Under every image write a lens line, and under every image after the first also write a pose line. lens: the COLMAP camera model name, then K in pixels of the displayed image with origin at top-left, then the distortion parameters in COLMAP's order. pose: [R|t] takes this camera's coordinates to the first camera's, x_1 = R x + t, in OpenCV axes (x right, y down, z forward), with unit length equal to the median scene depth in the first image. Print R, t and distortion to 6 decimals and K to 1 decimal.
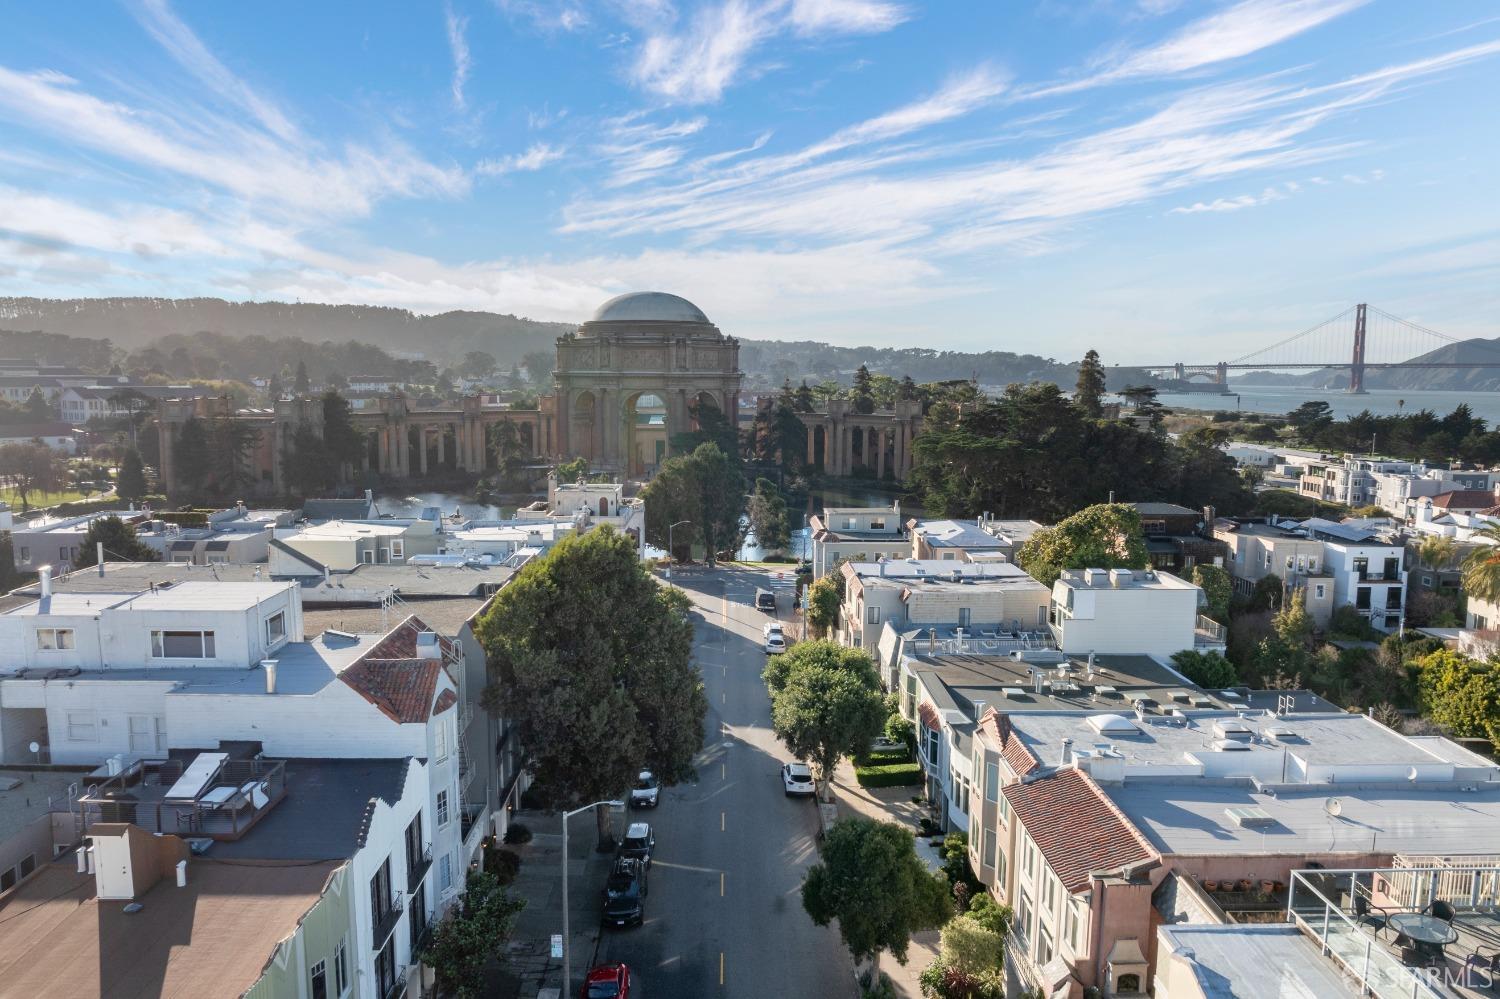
lens RADIAL K [[1022.9, 0, 745.8], [0, 1022.9, 499.7], [0, 0, 1]] dist [-0.054970, 0.003420]
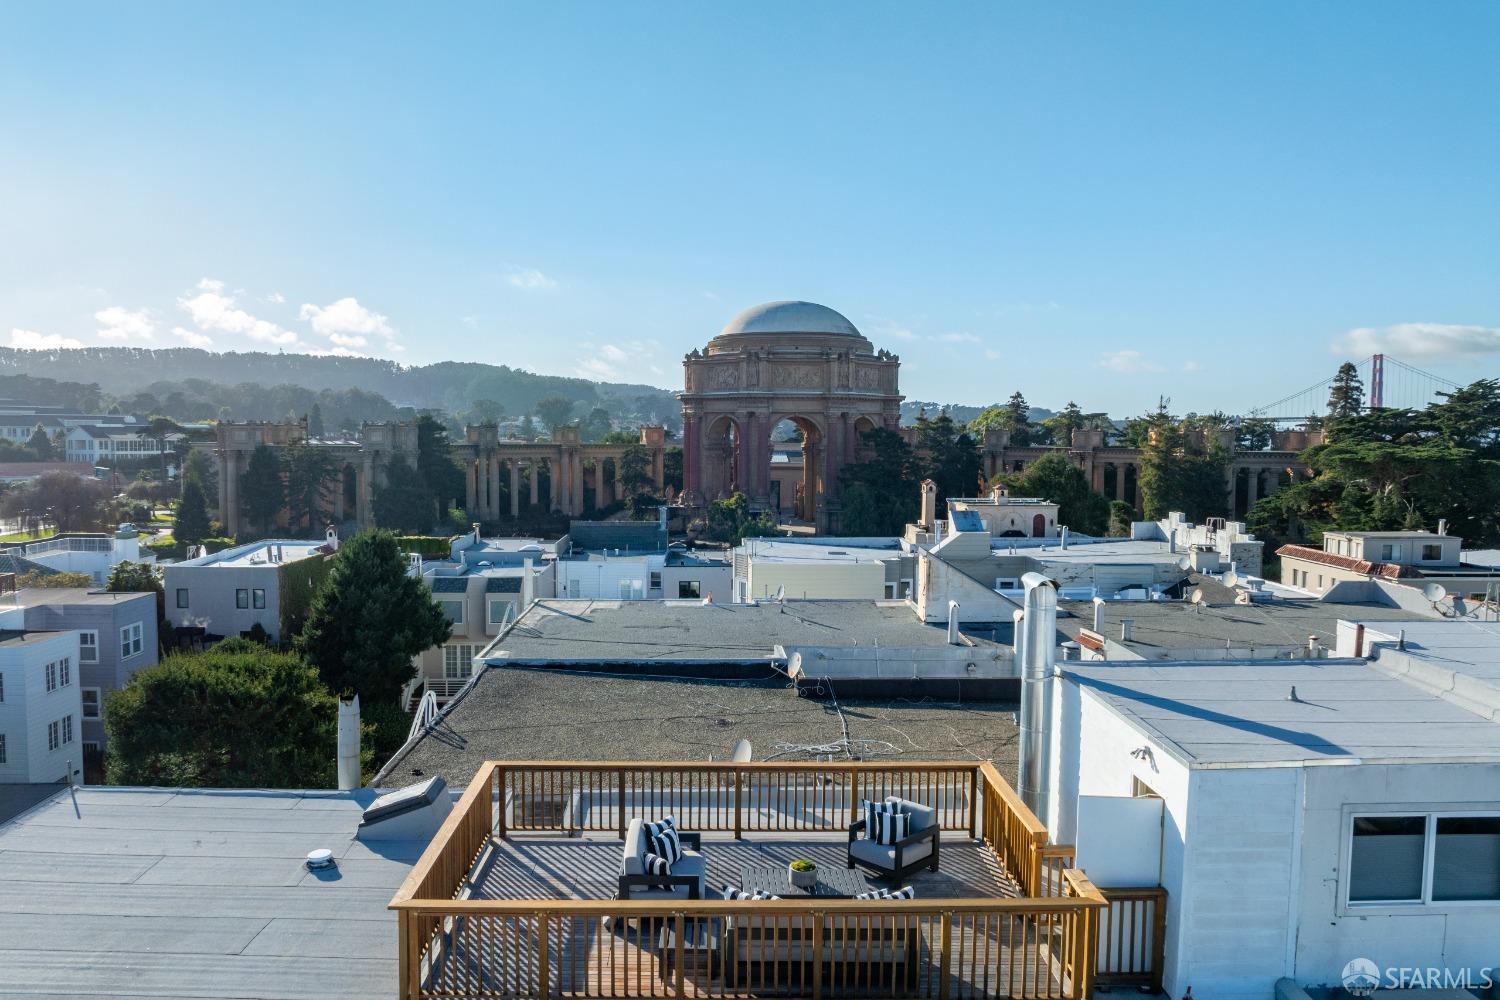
lens RADIAL K [[1057.4, 0, 748.1], [0, 1057.4, 536.5], [0, 0, 1]] dist [-0.022249, -0.046040]
pose [[0.999985, -0.002987, 0.004656, -0.137502], [0.003082, 0.999785, -0.020516, 0.010781], [-0.004594, 0.020530, 0.999779, 0.124692]]
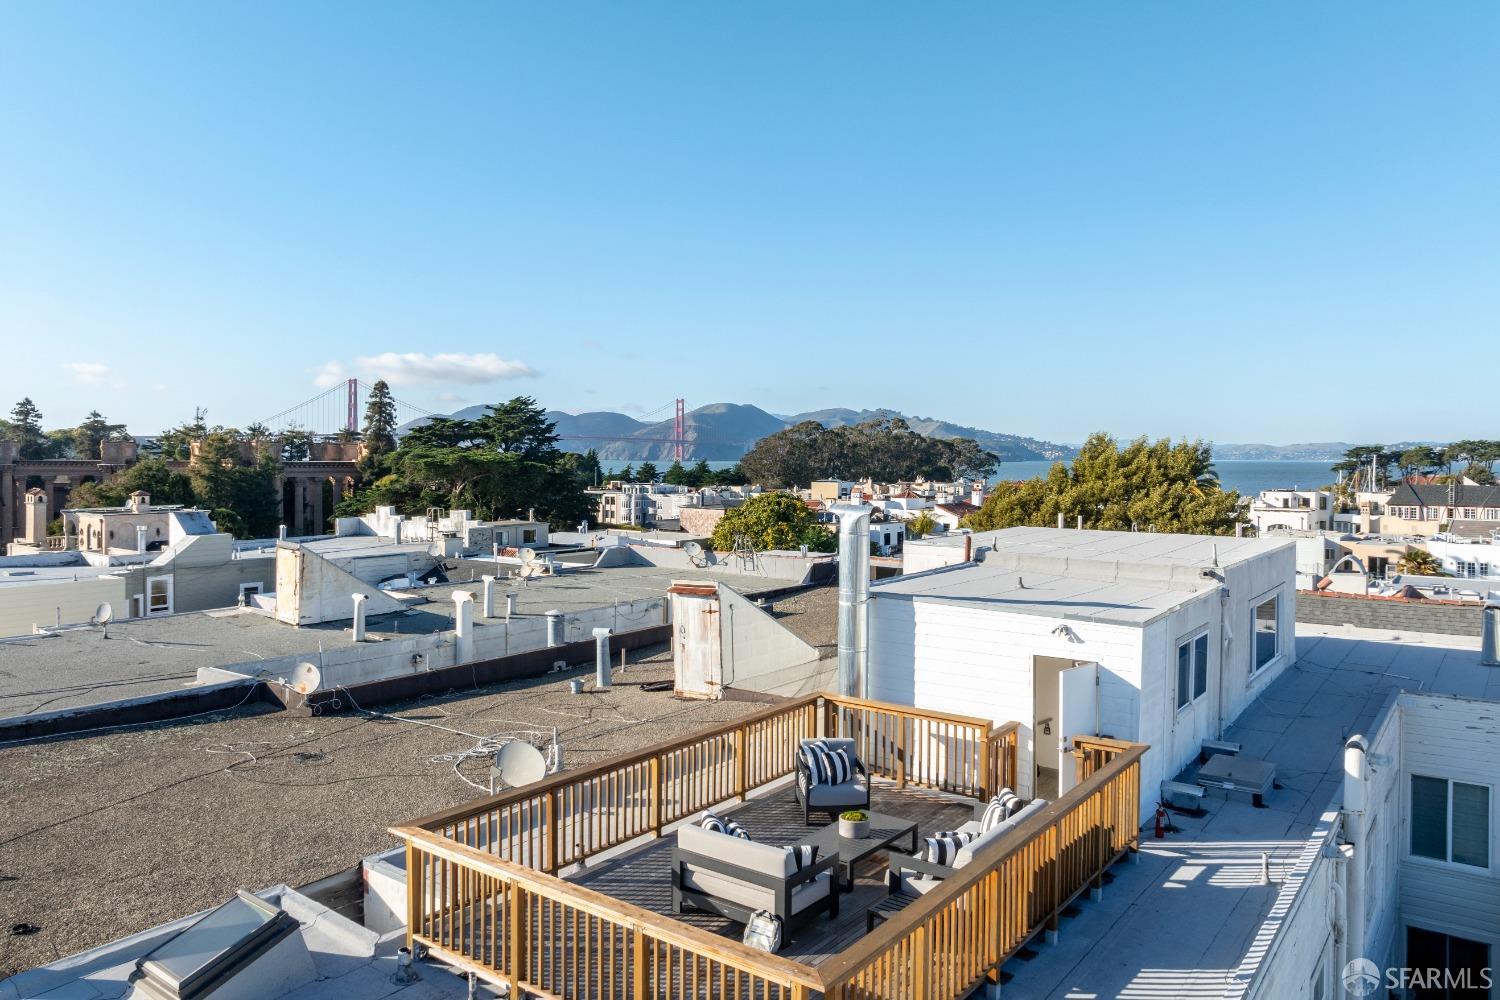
lens RADIAL K [[1022.9, 0, 745.8], [0, 1022.9, 500.2], [0, 0, 1]] dist [-0.054970, 0.003420]
pose [[0.611153, -0.037996, 0.790600, -0.169264], [0.091132, 0.995582, -0.022600, 0.012110], [-0.786249, 0.085861, 0.611916, 0.148104]]
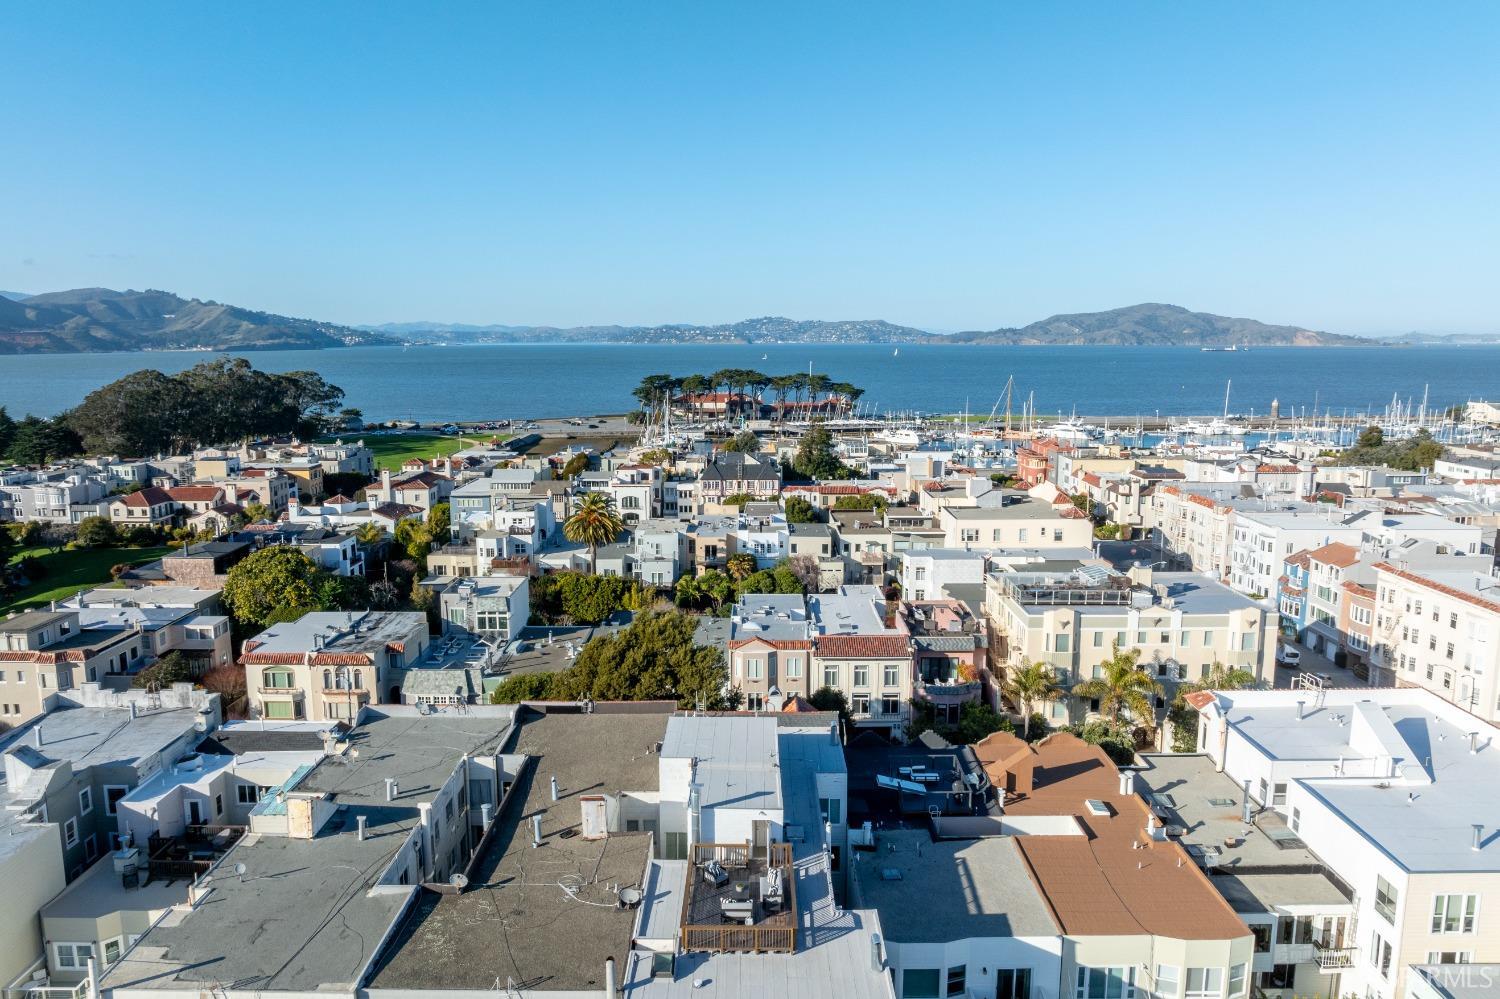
lens RADIAL K [[1022.9, 0, 745.8], [0, 1022.9, 499.7], [0, 0, 1]] dist [-0.054970, 0.003420]
pose [[-0.000697, -0.158125, 0.987419, -0.287617], [0.113054, 0.981076, 0.157189, -0.063132], [-0.993589, 0.111741, 0.017193, 0.160083]]
